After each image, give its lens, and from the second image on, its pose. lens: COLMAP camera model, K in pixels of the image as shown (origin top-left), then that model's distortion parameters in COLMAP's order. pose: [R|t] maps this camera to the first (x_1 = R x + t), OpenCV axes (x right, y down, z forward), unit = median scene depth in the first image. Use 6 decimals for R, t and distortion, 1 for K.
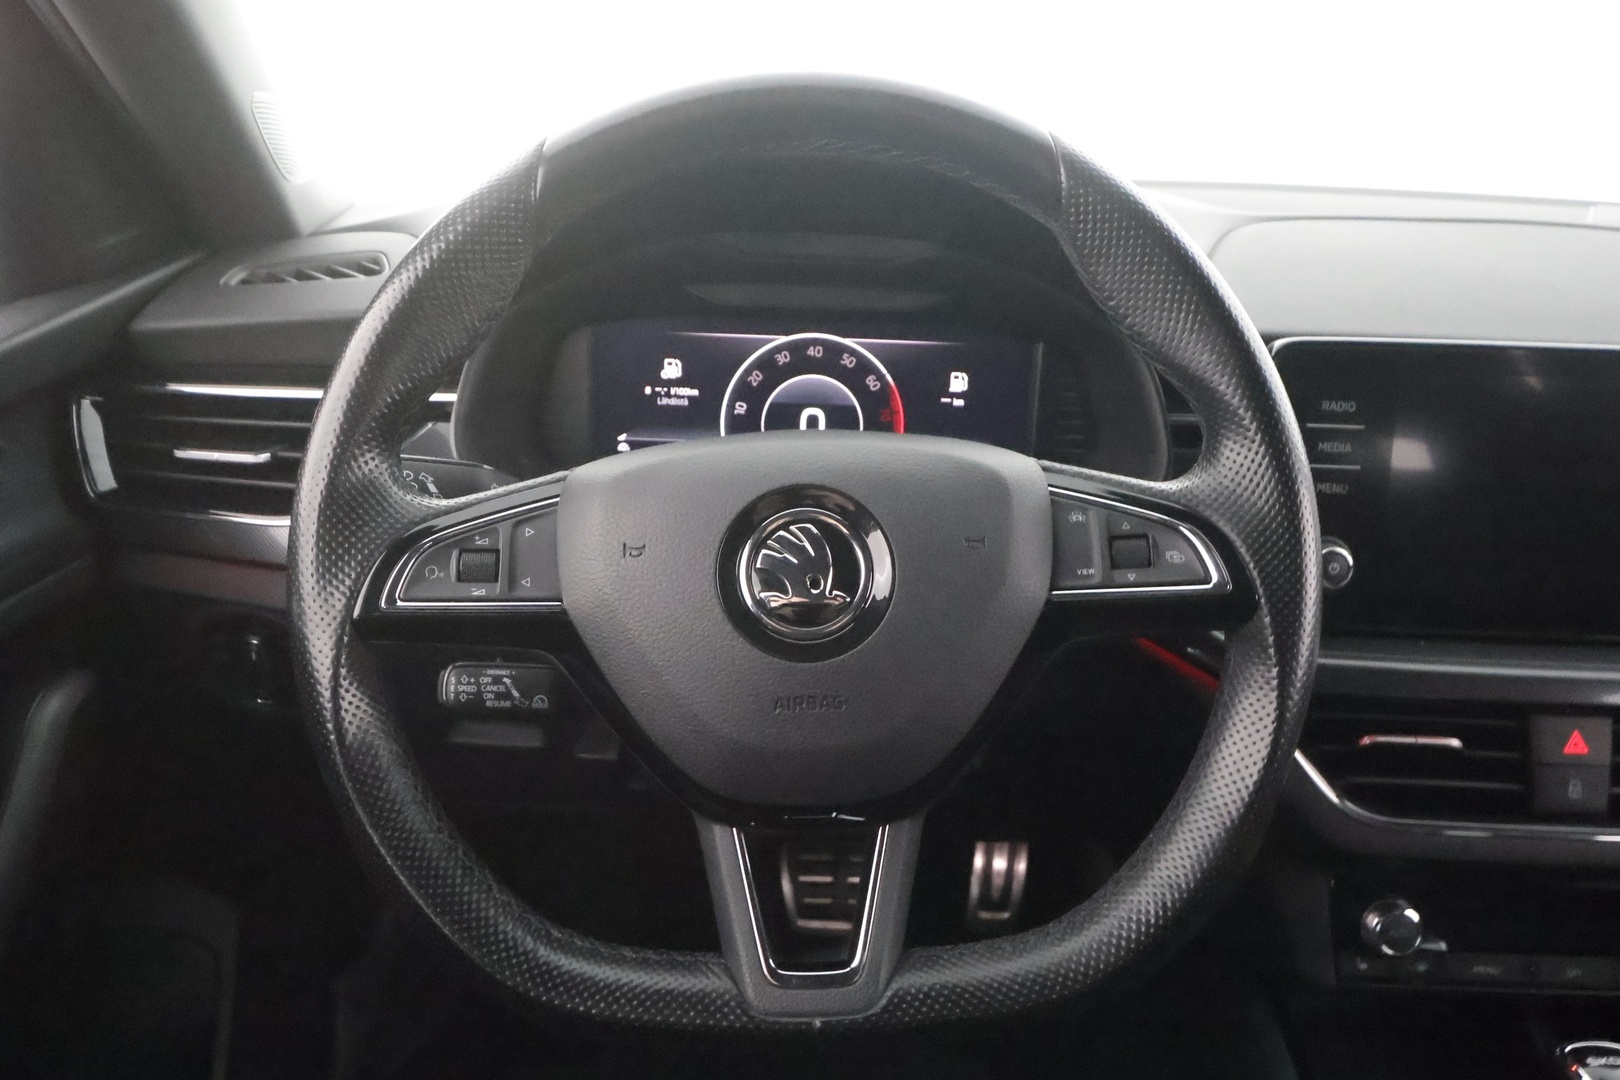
lens RADIAL K [[1238.6, 0, 816.9], [0, 1238.6, 553.5], [0, 0, 1]] dist [0.010144, -0.005993]
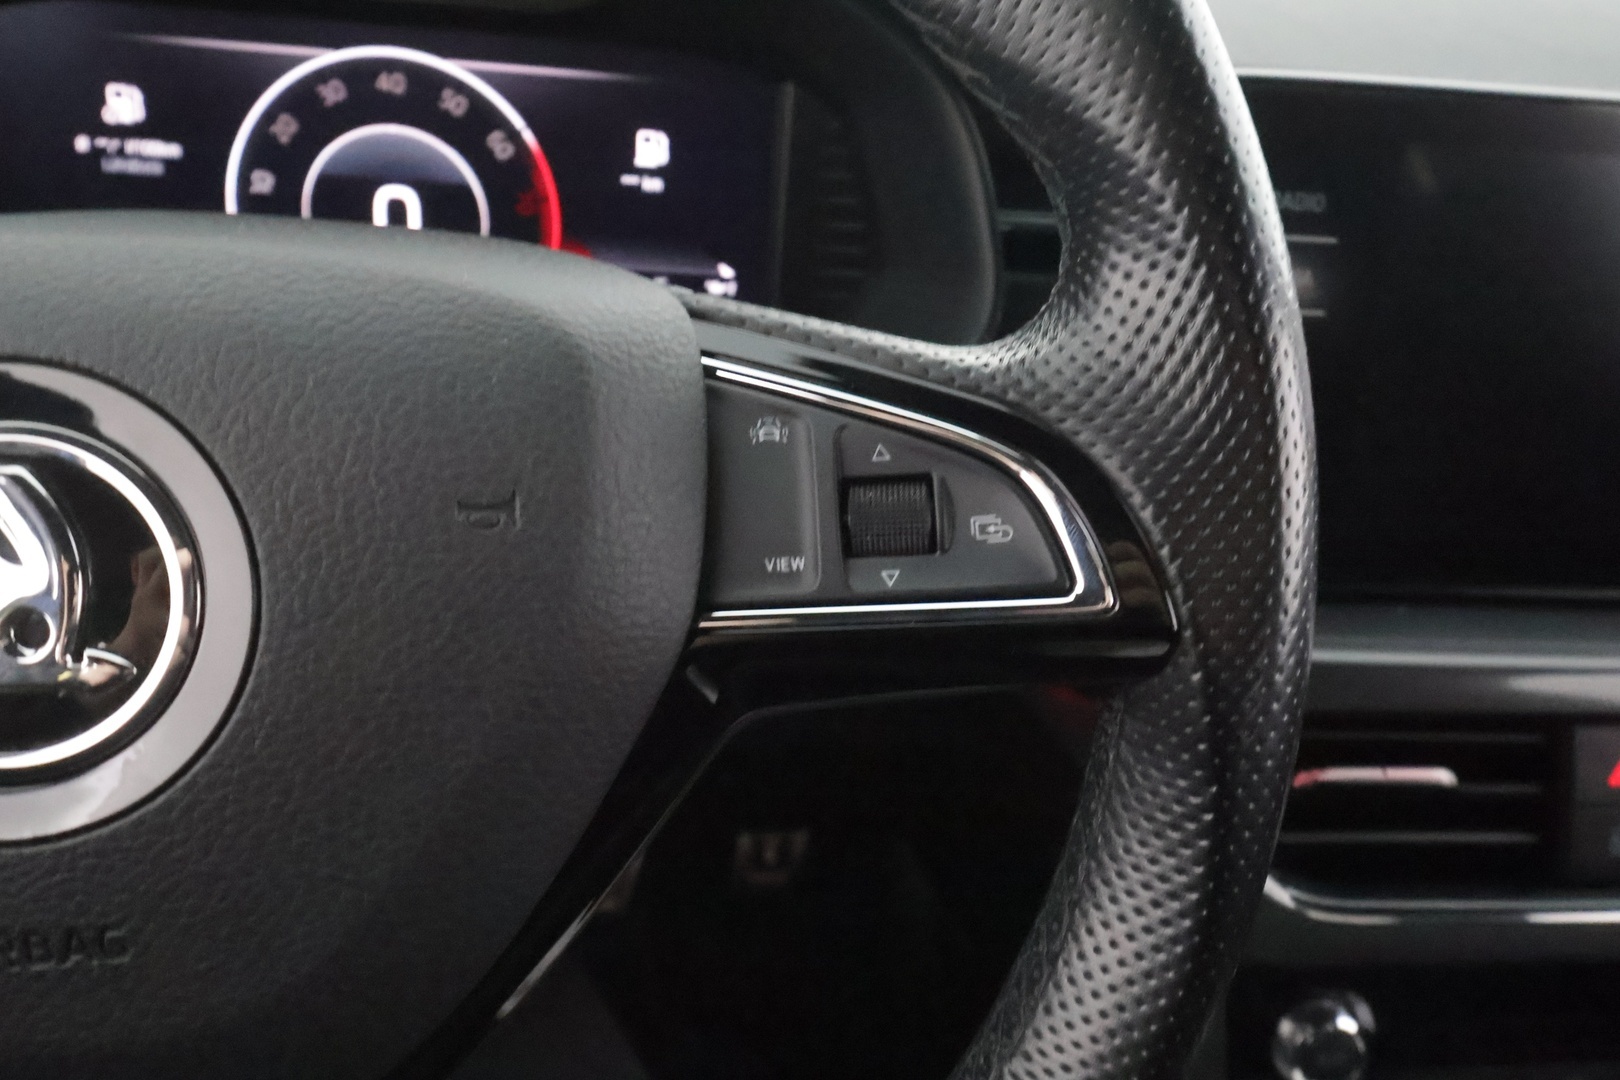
lens RADIAL K [[1273.7, 0, 821.7], [0, 1273.7, 538.7], [0, 0, 1]] dist [0.020214, 0.003494]
pose [[0.990997, -0.009950, 0.133513, 0.133800], [-0.006813, 0.992195, 0.124513, -0.037165], [-0.133710, -0.124302, 0.983194, 0.447335]]
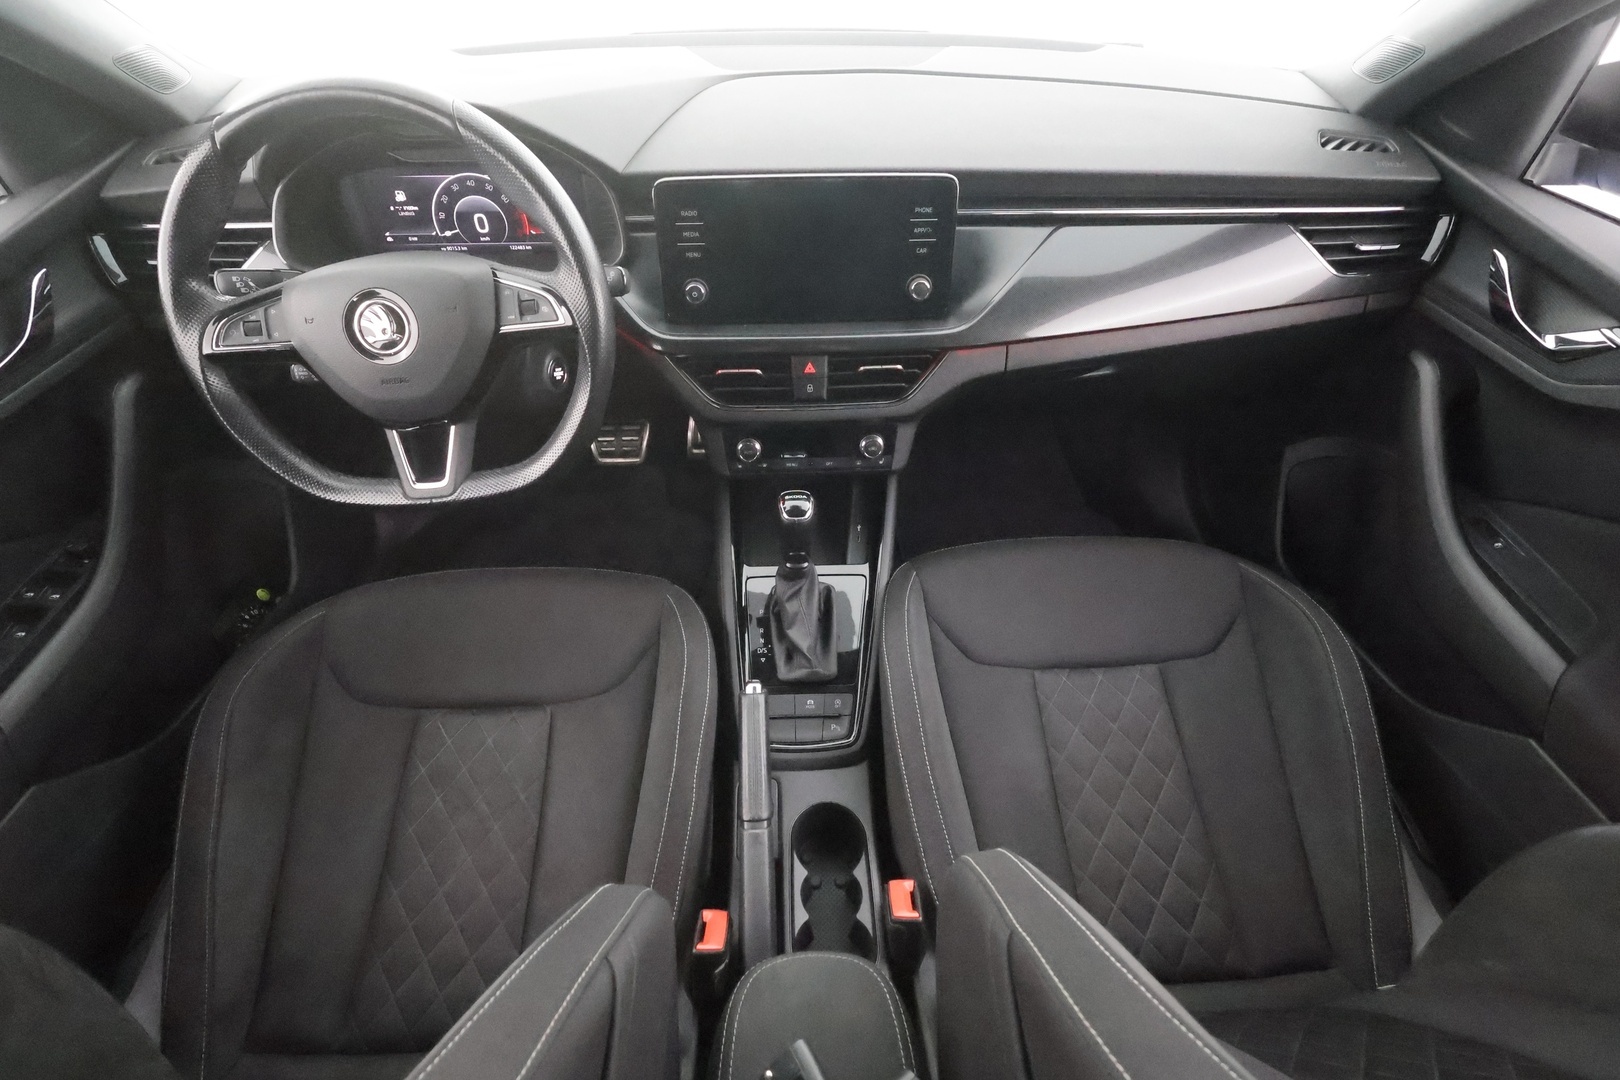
lens RADIAL K [[762.2, 0, 816.8], [0, 762.2, 538.4], [0, 0, 1]] dist [0.002957, 0.002863]
pose [[0.998195, -0.059377, 0.008966, 0.595771], [0.051167, 0.919150, 0.390571, -0.106870], [-0.031433, -0.389407, 0.920529, -0.414294]]
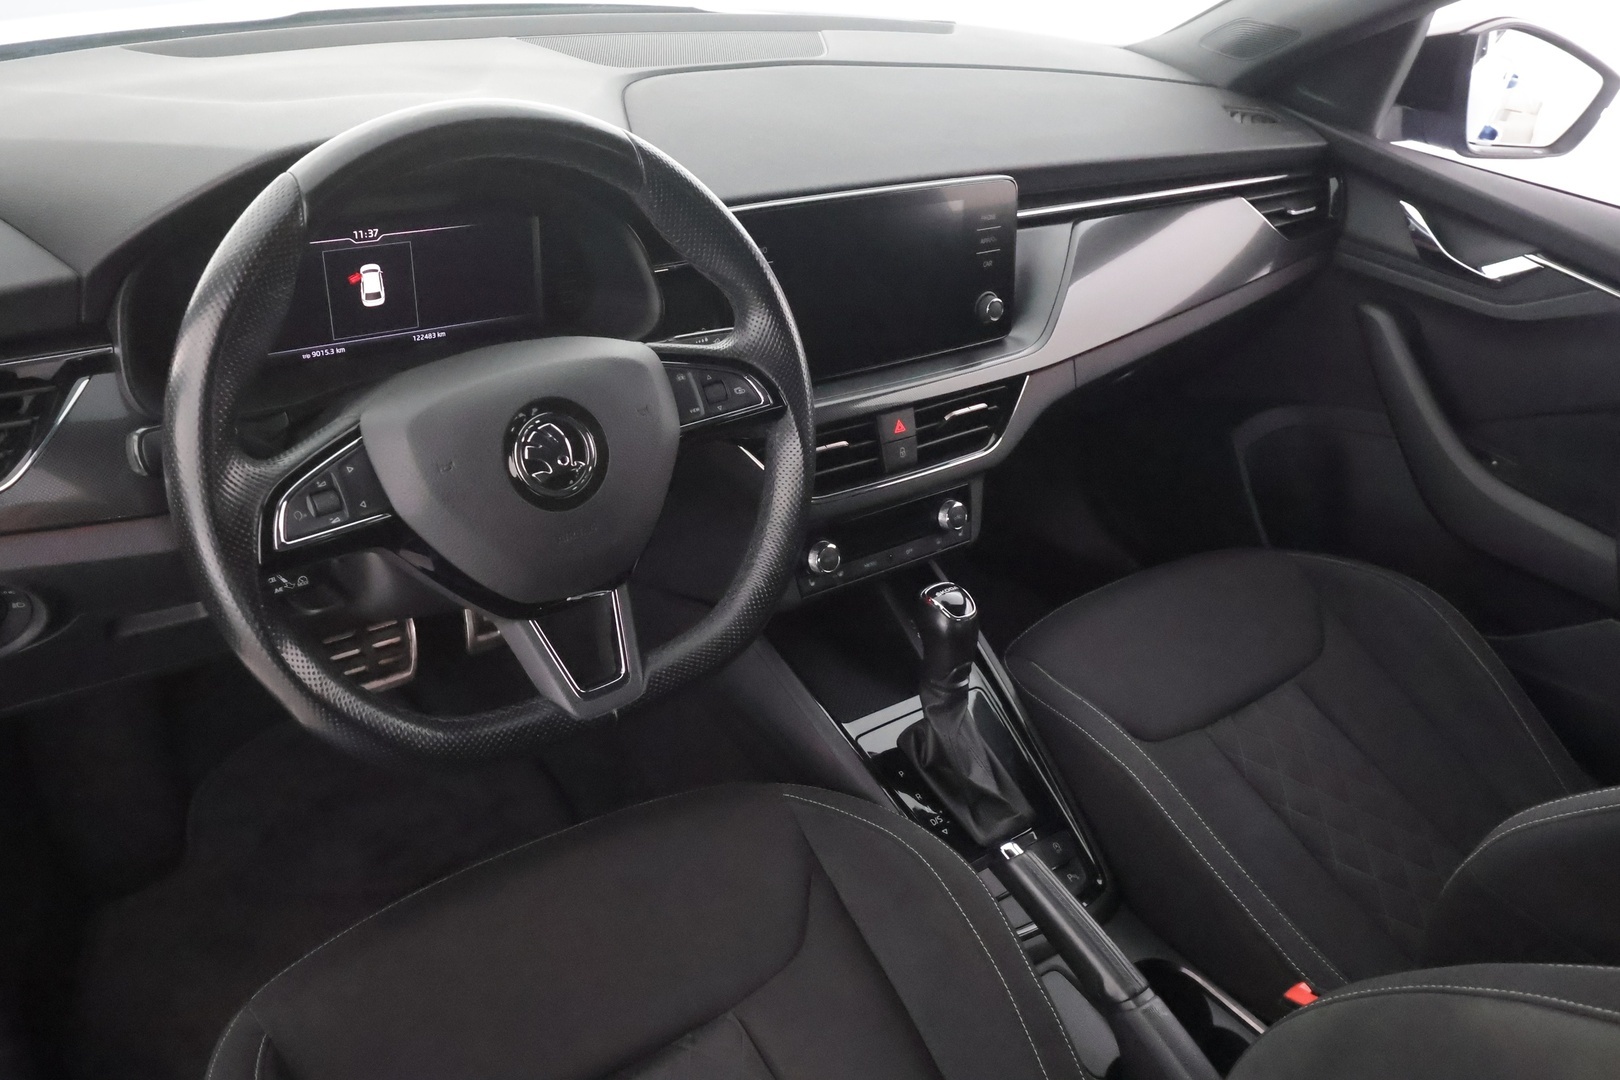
lens RADIAL K [[1273.7, 0, 820.7], [0, 1273.7, 539.2], [0, 0, 1]] dist [0.020214, 0.003494]
pose [[0.795892, -0.279799, 0.536907, -0.477837], [0.141544, 0.948221, 0.284329, -0.220433], [-0.588661, -0.150299, 0.794285, -0.373452]]
